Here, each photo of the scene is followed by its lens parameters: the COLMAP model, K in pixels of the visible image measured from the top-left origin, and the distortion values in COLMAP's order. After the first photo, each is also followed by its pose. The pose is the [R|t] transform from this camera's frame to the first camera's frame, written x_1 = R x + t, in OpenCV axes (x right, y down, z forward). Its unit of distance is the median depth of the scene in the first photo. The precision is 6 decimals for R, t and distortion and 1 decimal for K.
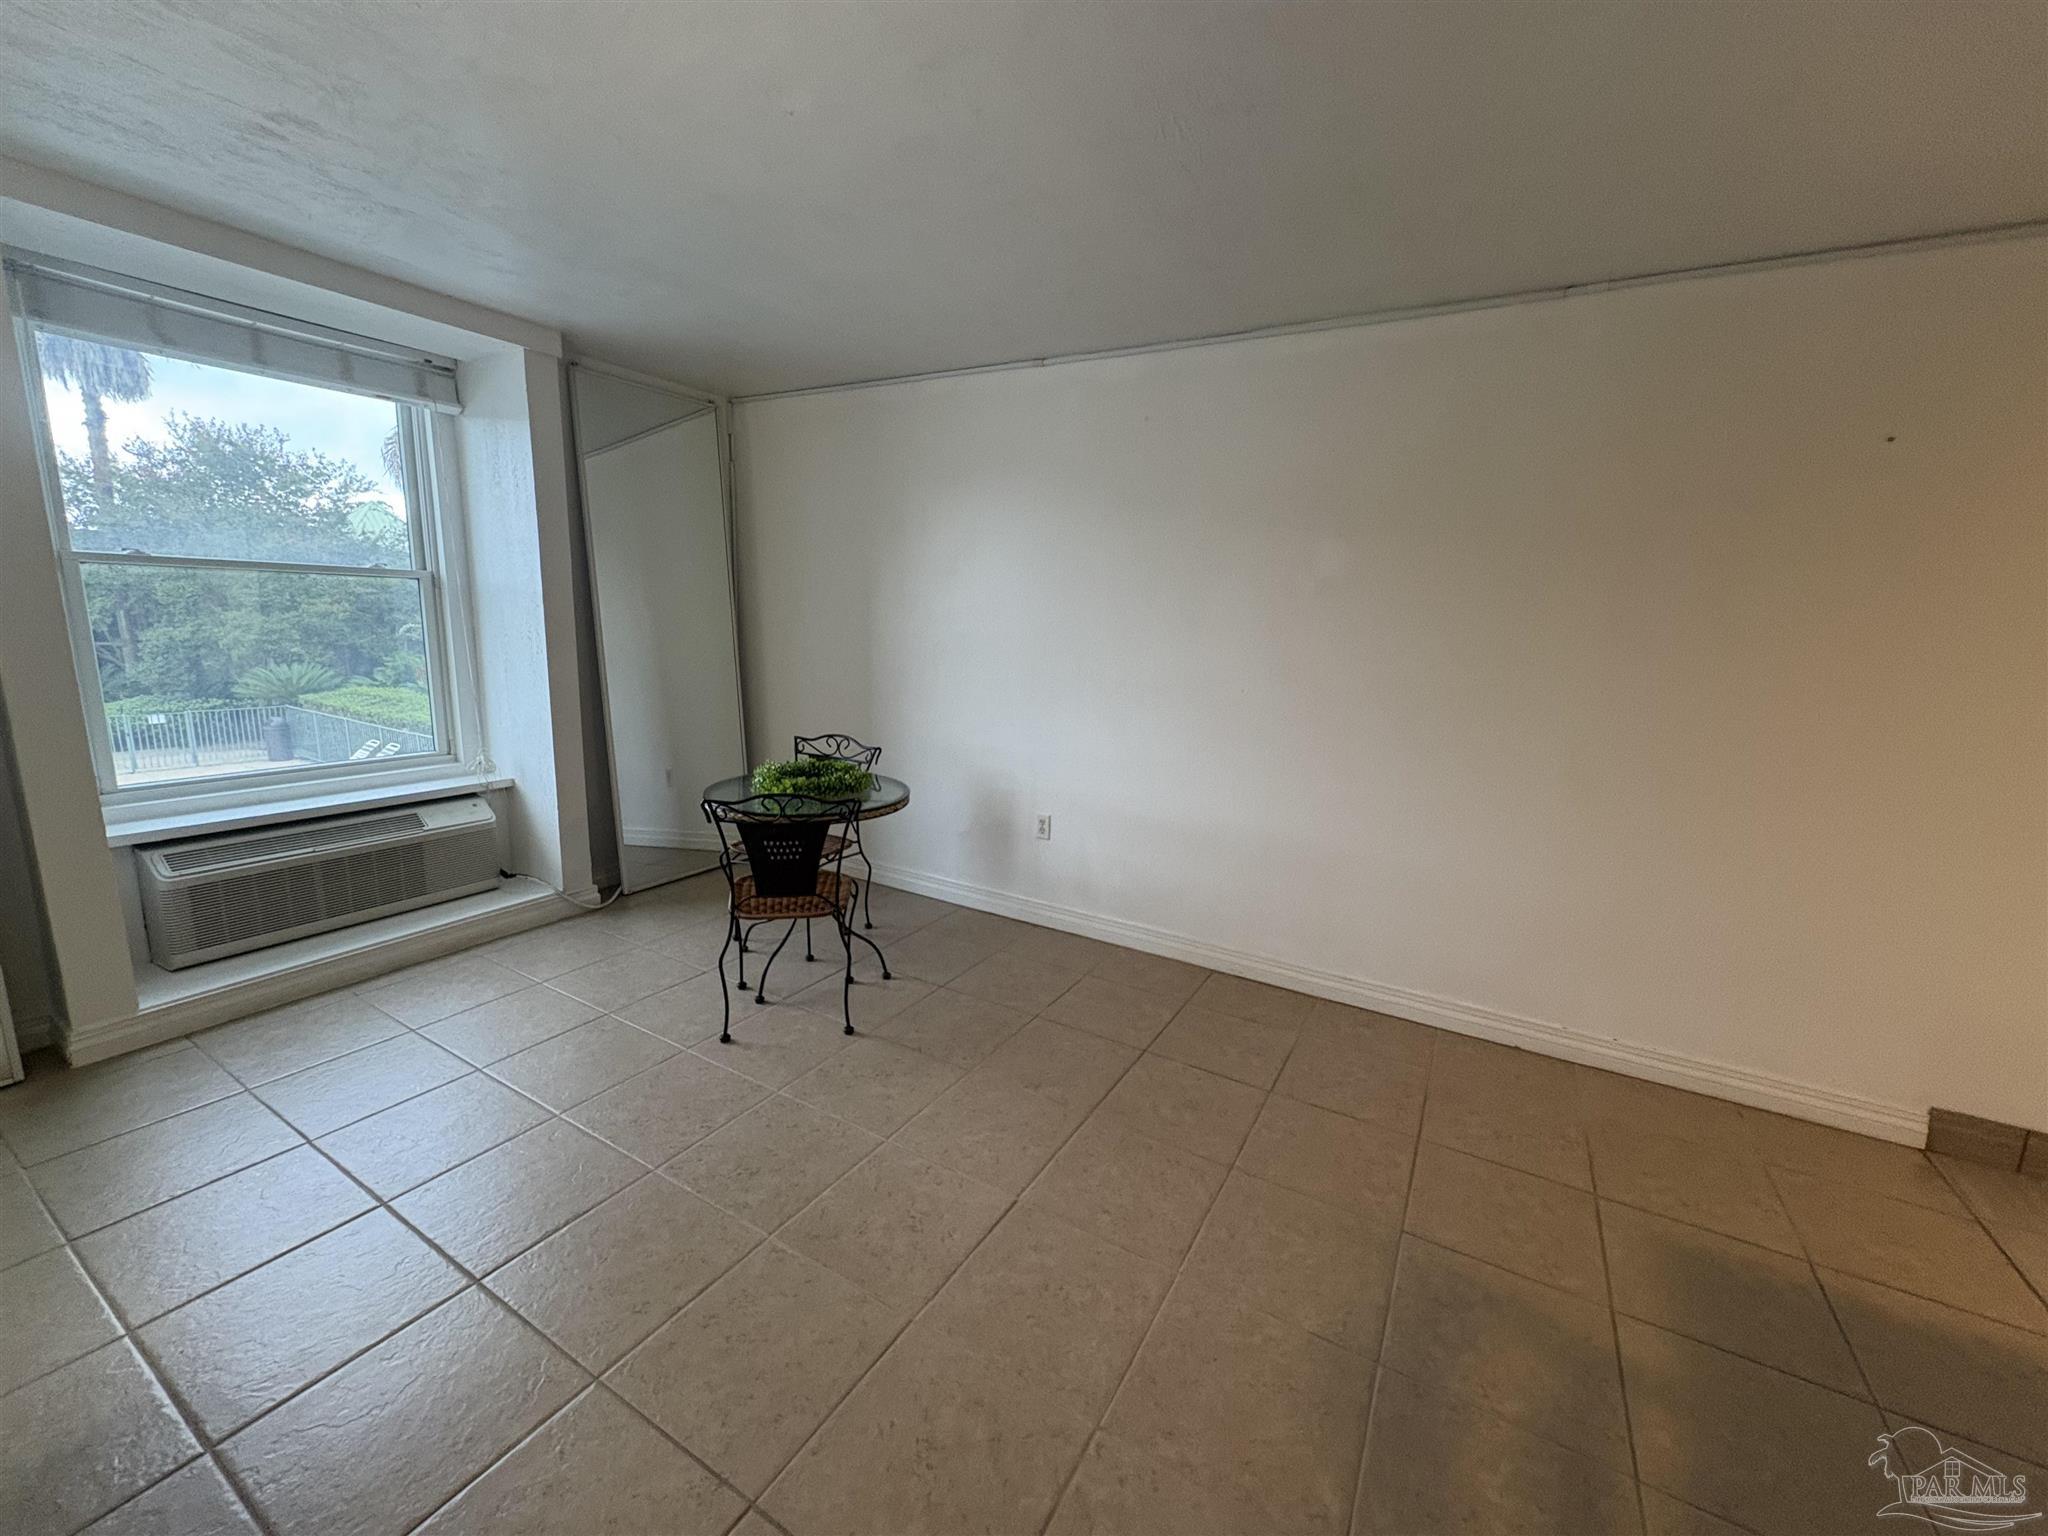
lens RADIAL K [[816.2, 0, 1025.1], [0, 816.2, 768.9], [0, 0, 1]] dist [0.002864, -0.000599]
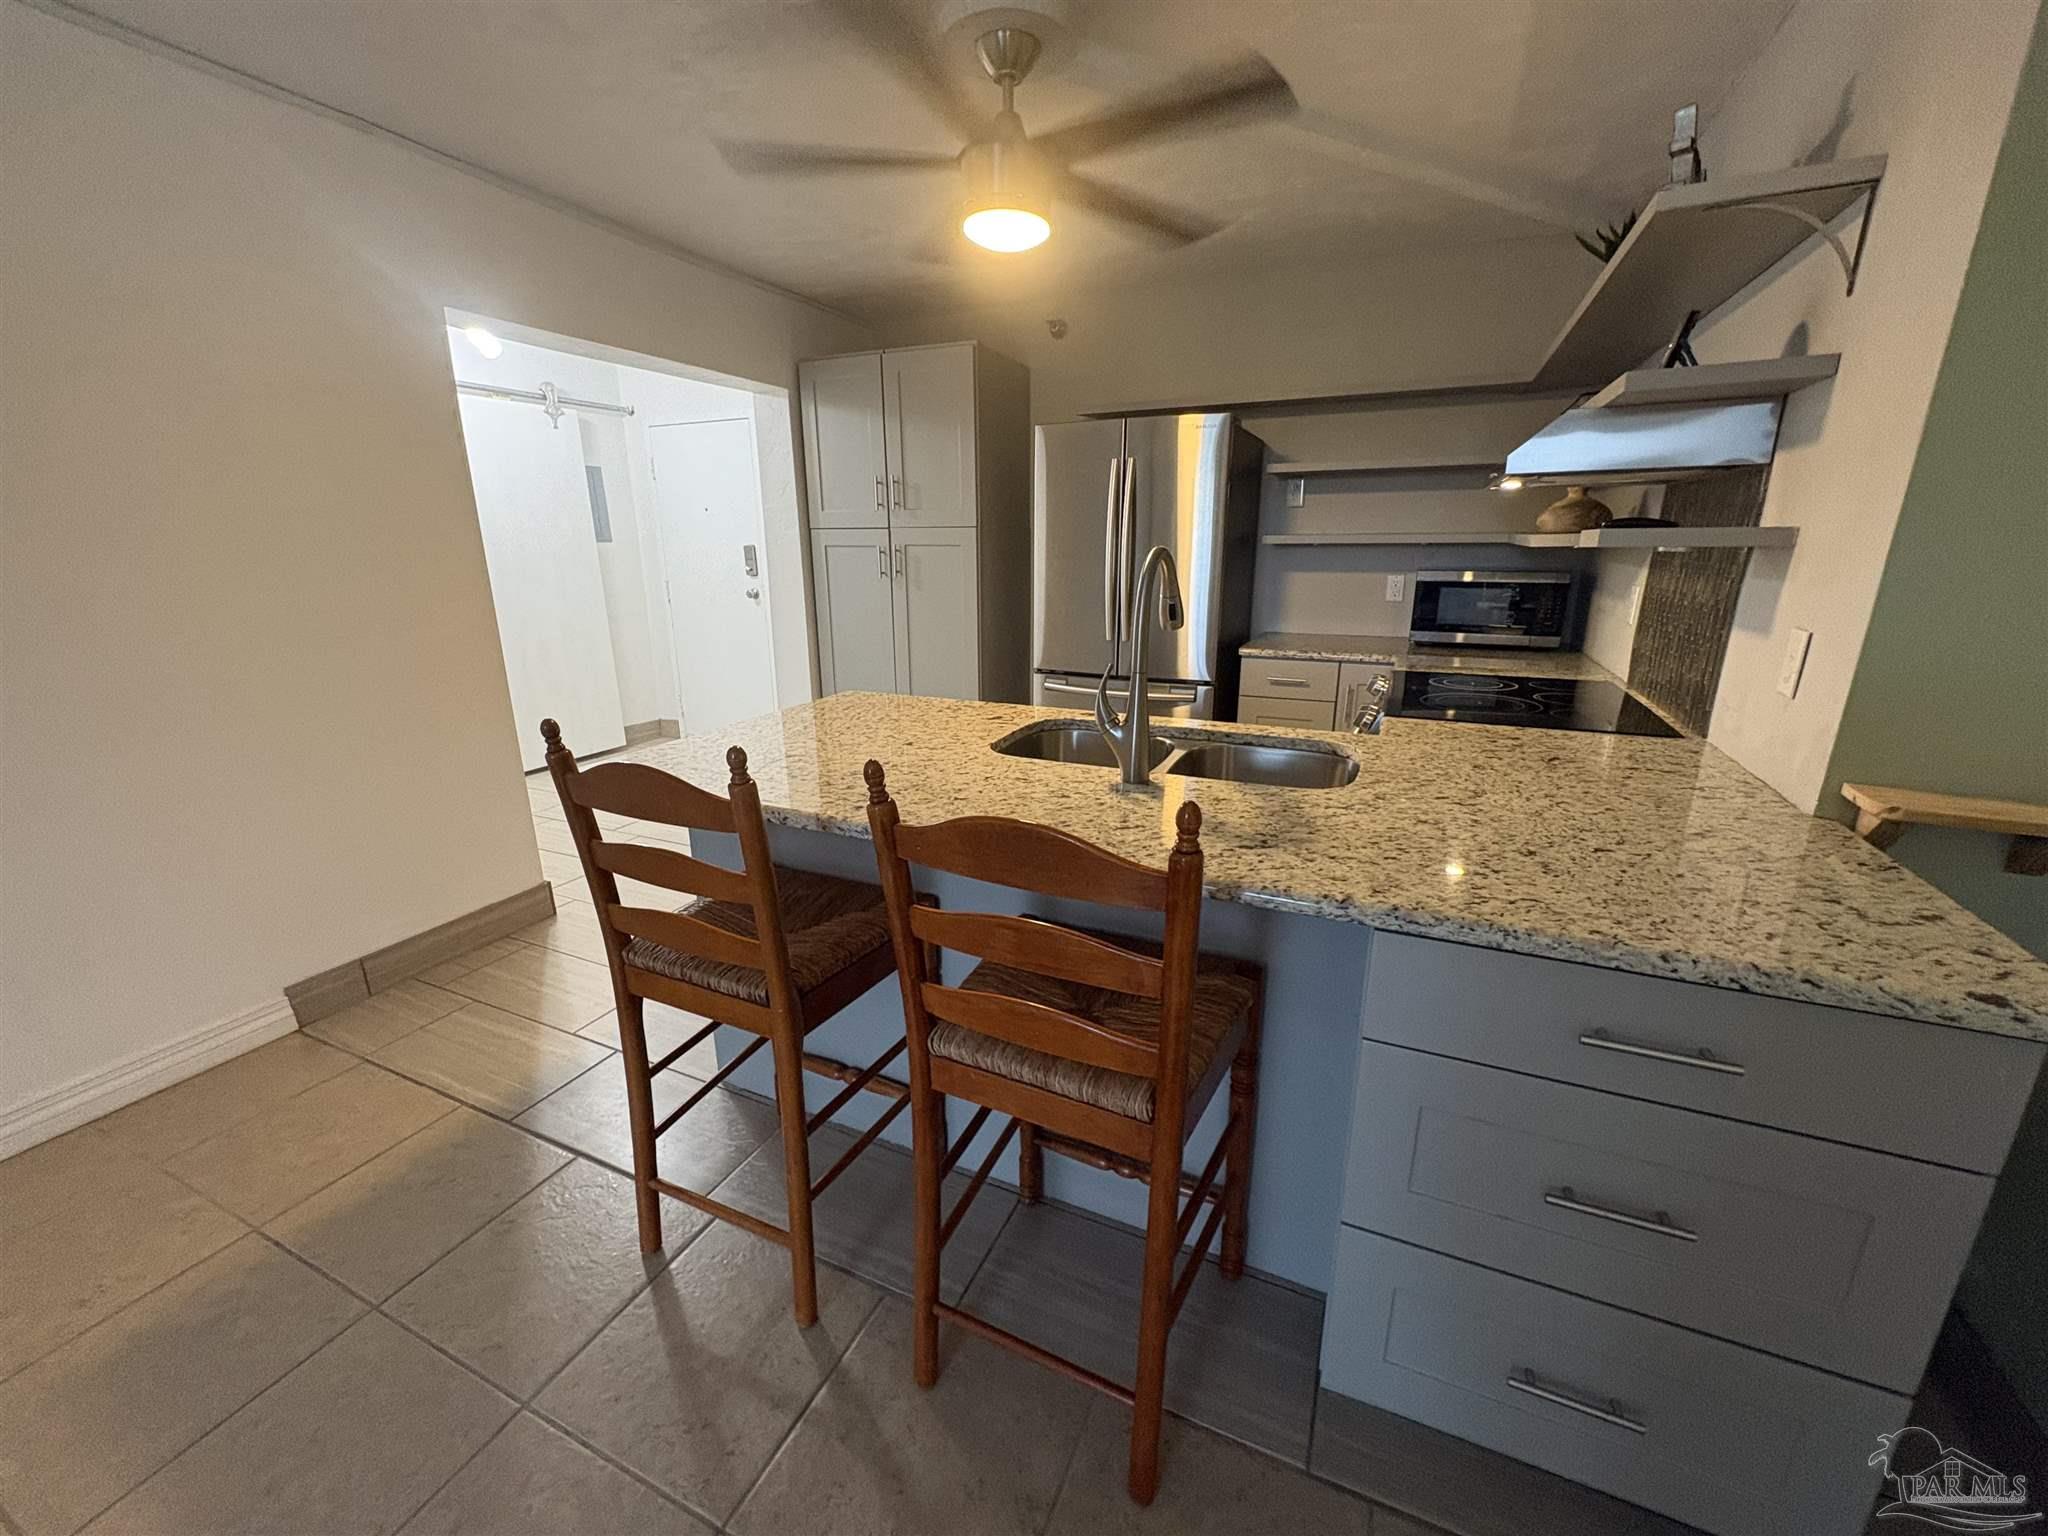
lens RADIAL K [[816.2, 0, 1027.8], [0, 816.2, 764.3], [0, 0, 1]] dist [0.002864, -0.000599]
pose [[-0.098509, -0.300912, 0.948551, 0.120221], [0.187900, 0.930417, 0.314673, 0.014821], [-0.977236, 0.209230, -0.035113, 0.074864]]
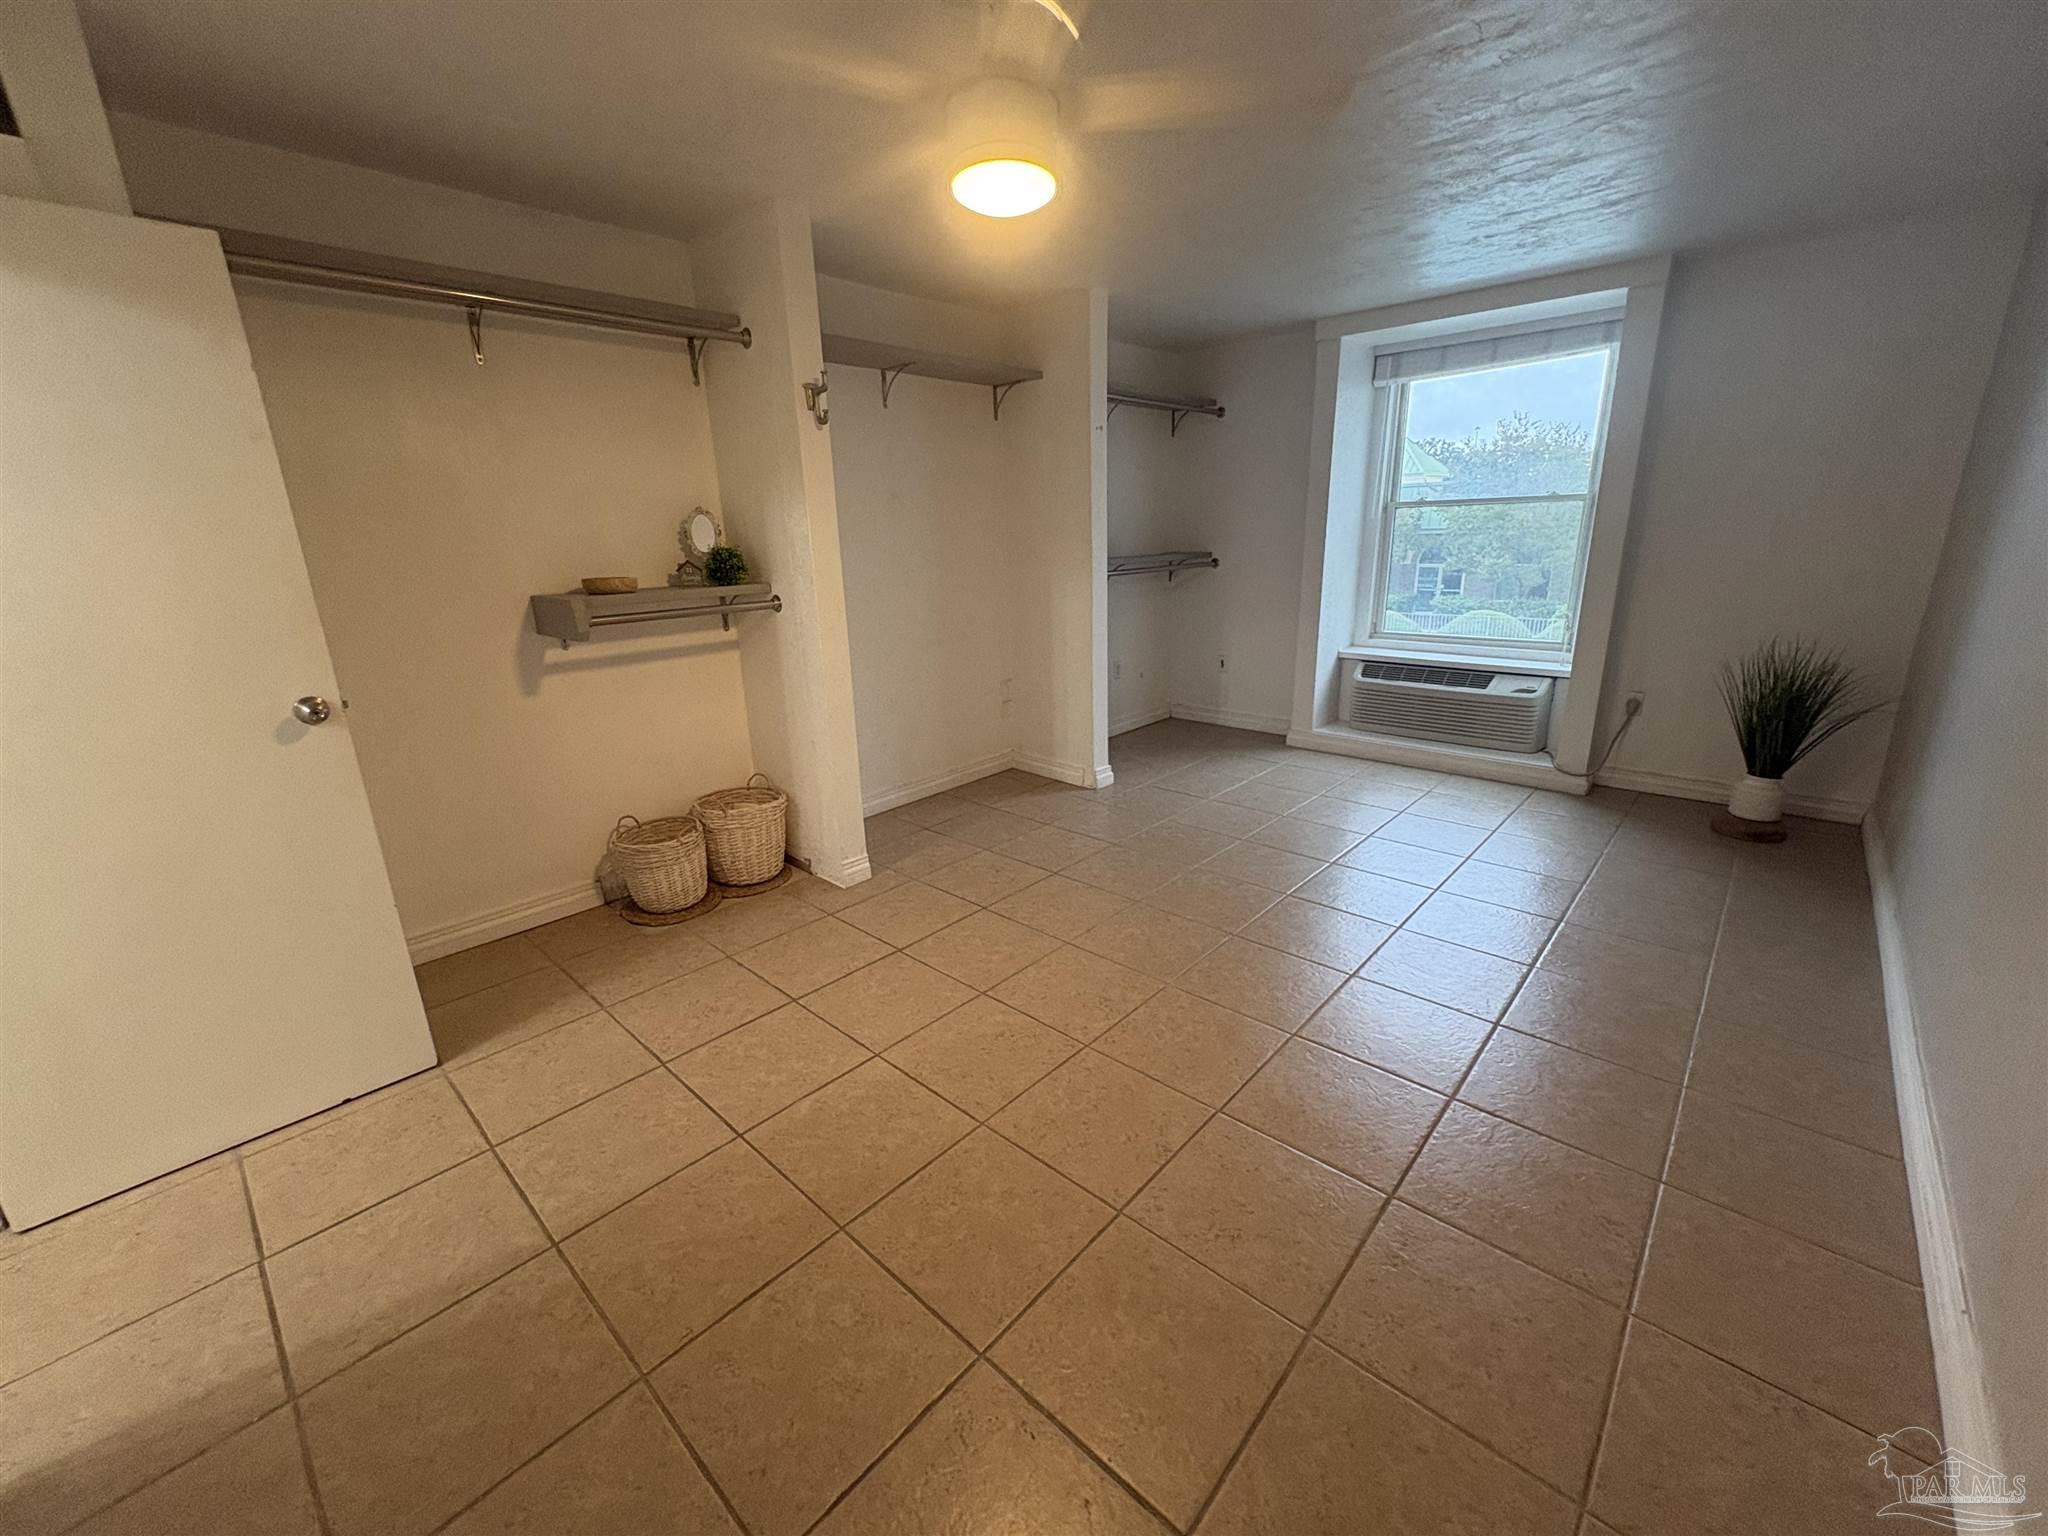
lens RADIAL K [[816.2, 0, 1010.8], [0, 816.2, 777.9], [0, 0, 1]] dist [0.002864, -0.000599]
pose [[-0.229919, 0.261474, -0.937427, 0.802493], [-0.158914, 0.940217, 0.301228, -0.076980], [0.960148, 0.218228, -0.174622, 0.511888]]
